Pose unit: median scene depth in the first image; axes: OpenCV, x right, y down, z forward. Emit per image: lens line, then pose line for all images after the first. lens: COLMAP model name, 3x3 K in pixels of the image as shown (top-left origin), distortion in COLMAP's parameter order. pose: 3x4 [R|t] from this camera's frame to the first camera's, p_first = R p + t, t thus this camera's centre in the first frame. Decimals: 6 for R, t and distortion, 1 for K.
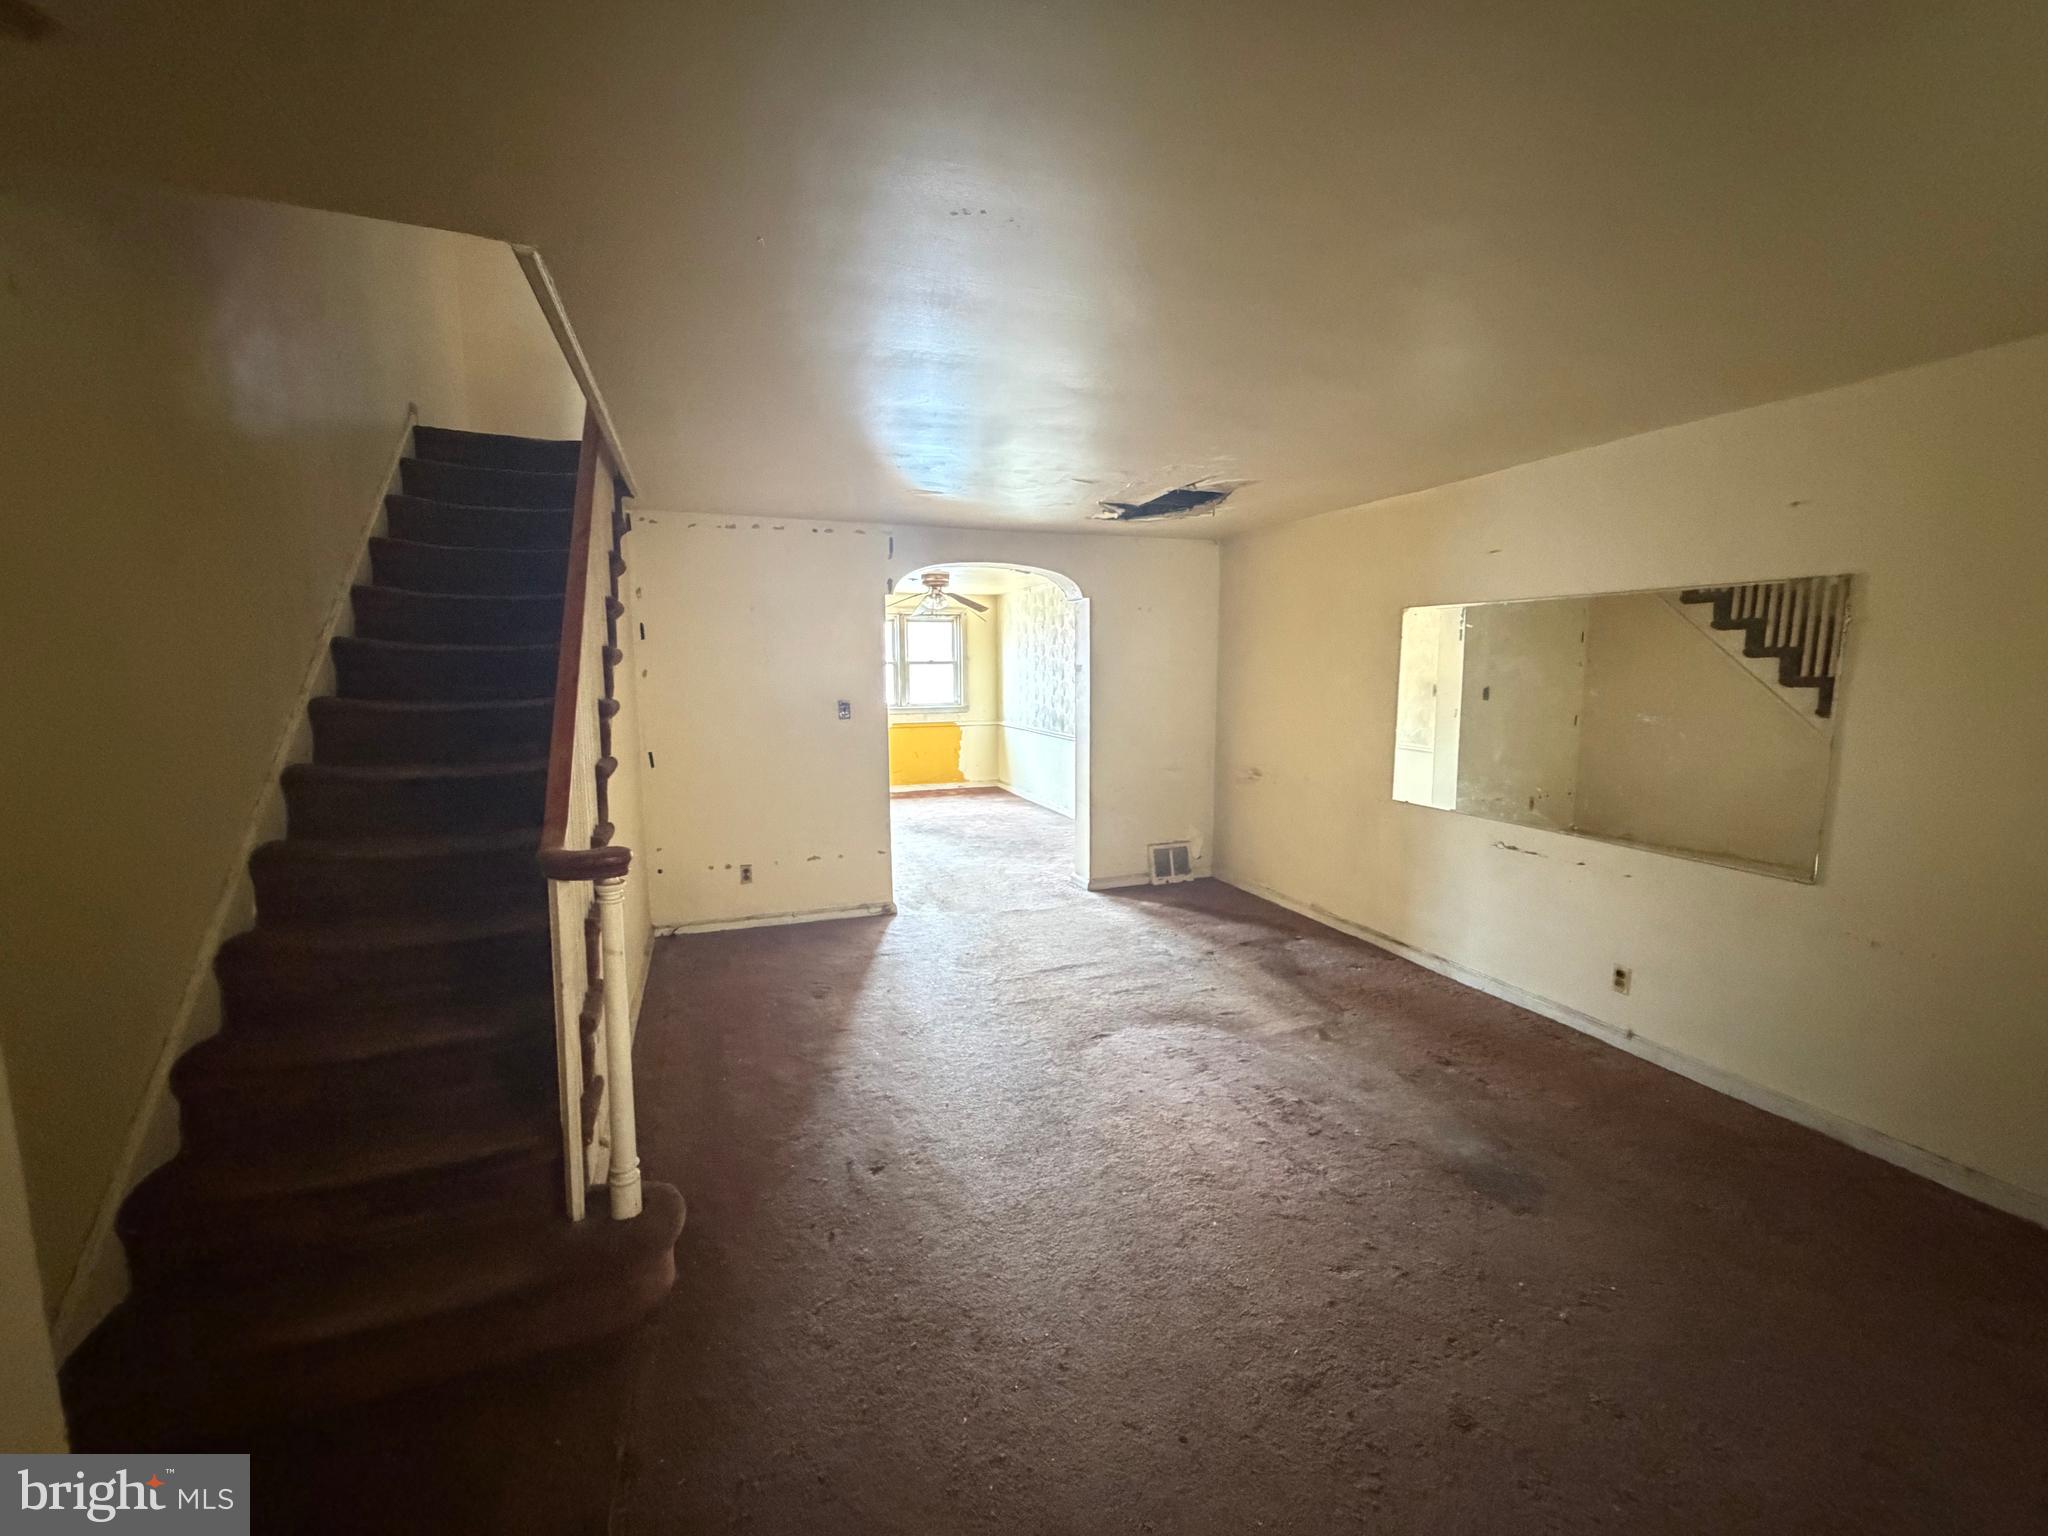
lens RADIAL K [[814.2, 0, 1014.0], [0, 814.2, 769.9], [0, 0, 1]] dist [-0.001682, 0.001203]
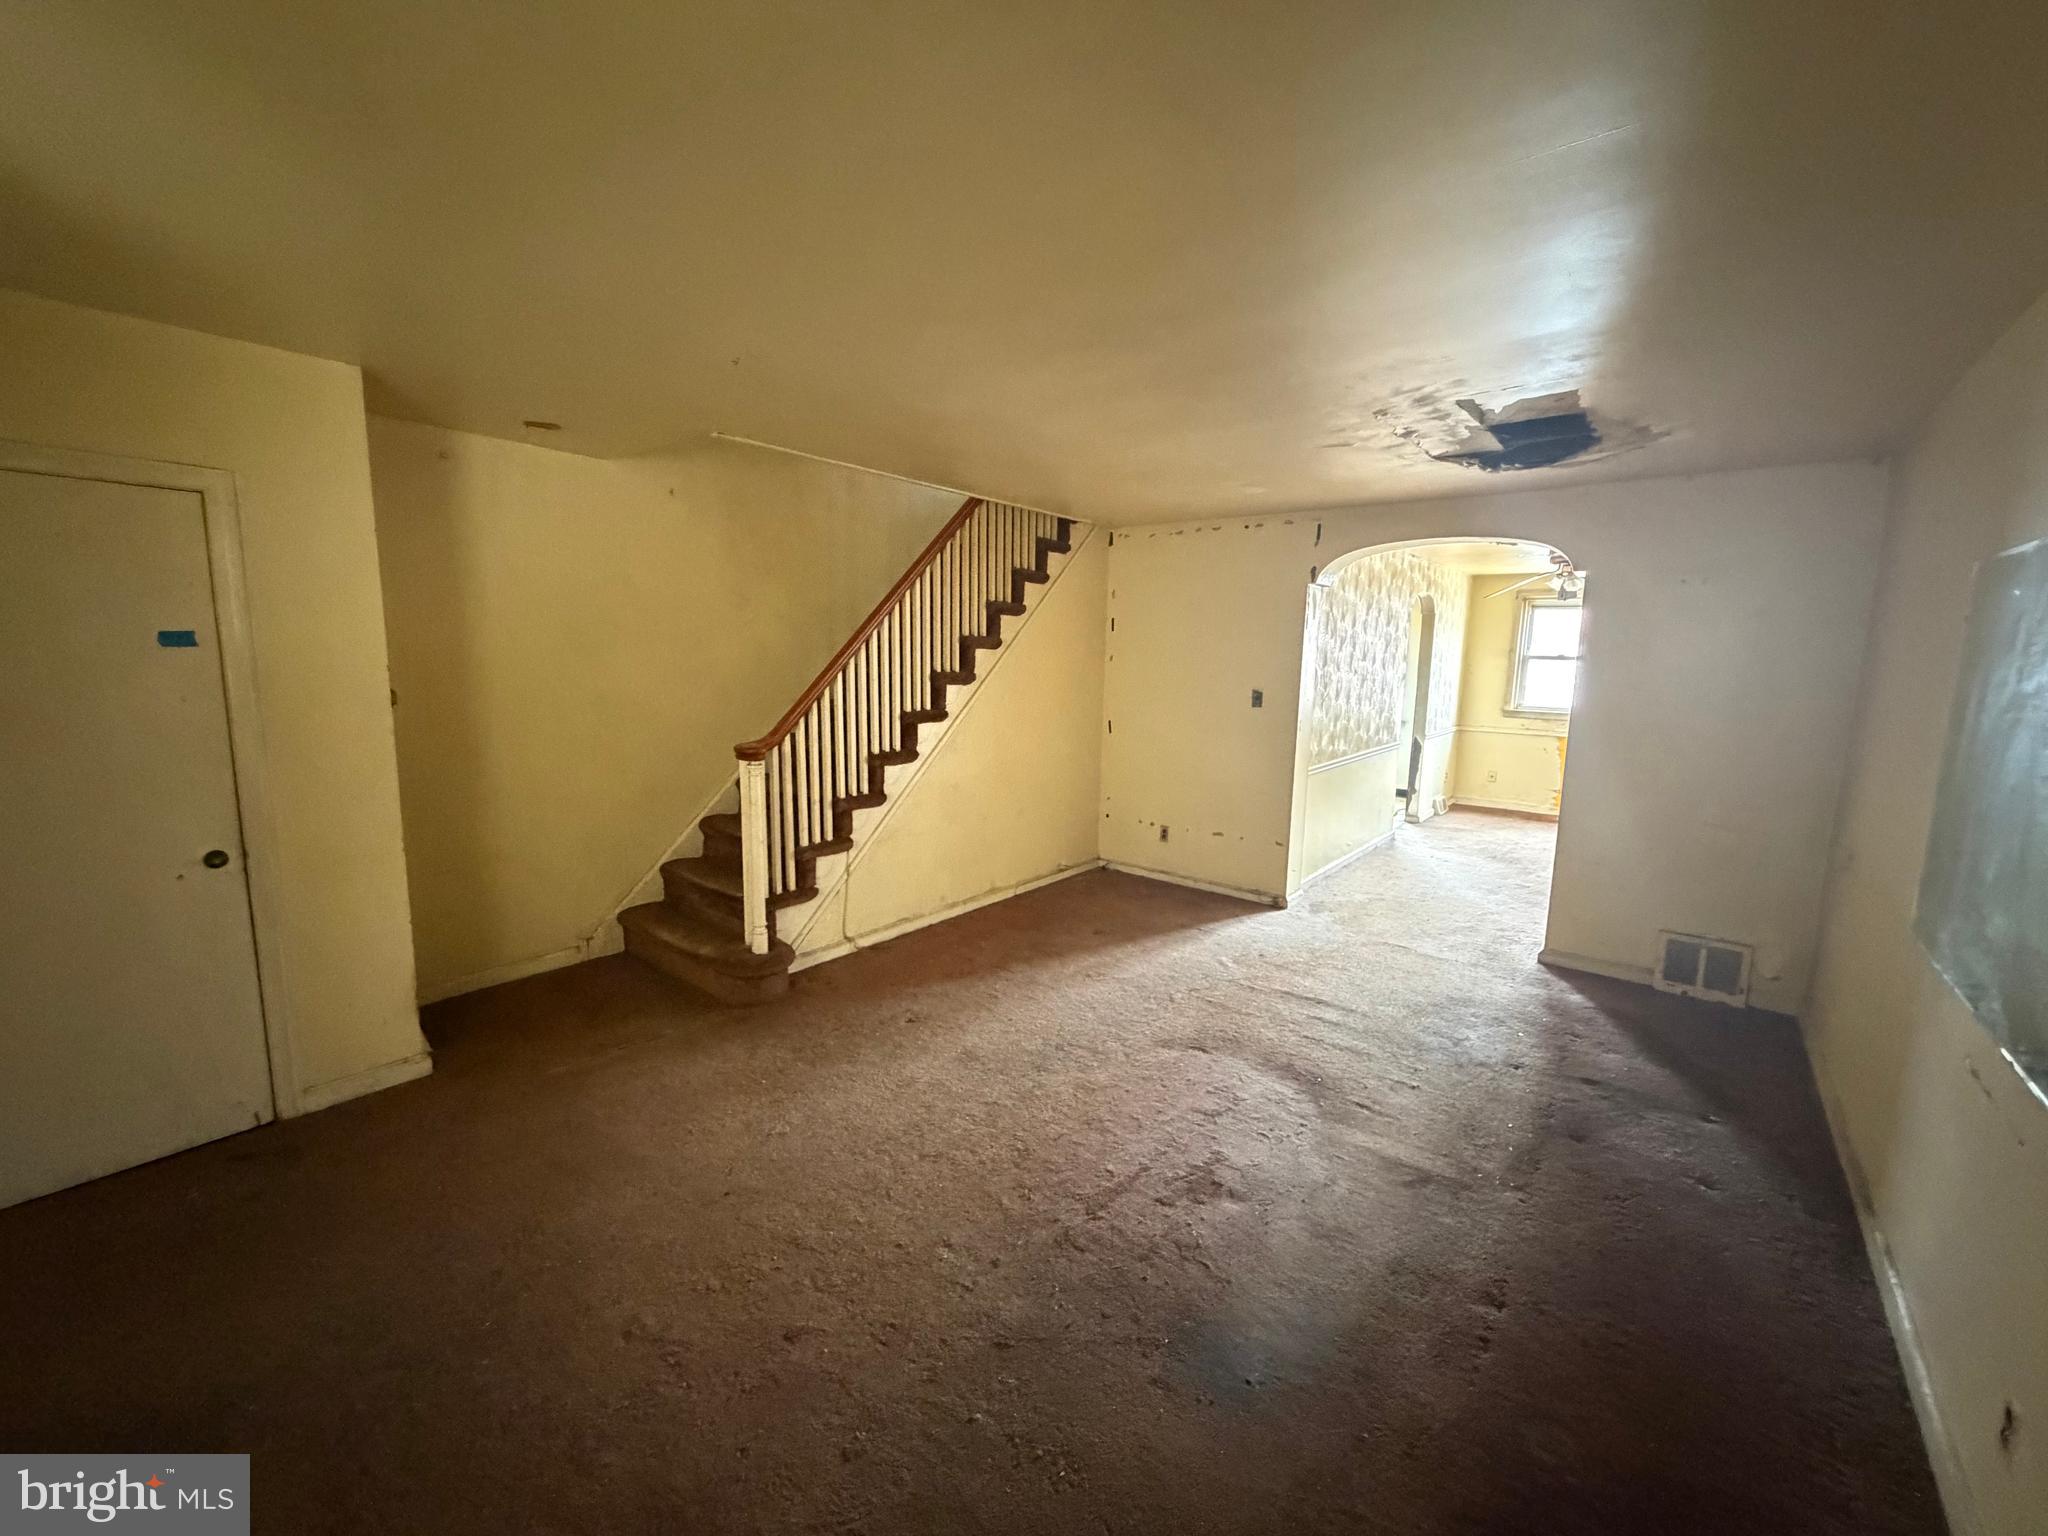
lens RADIAL K [[814.2, 0, 1025.8], [0, 814.2, 769.0], [0, 0, 1]] dist [-0.001682, 0.001203]
pose [[0.513972, 0.138593, -0.846537, 0.509231], [-0.130108, 0.988039, 0.082765, -0.031602], [0.847882, 0.067602, 0.525857, 0.207531]]
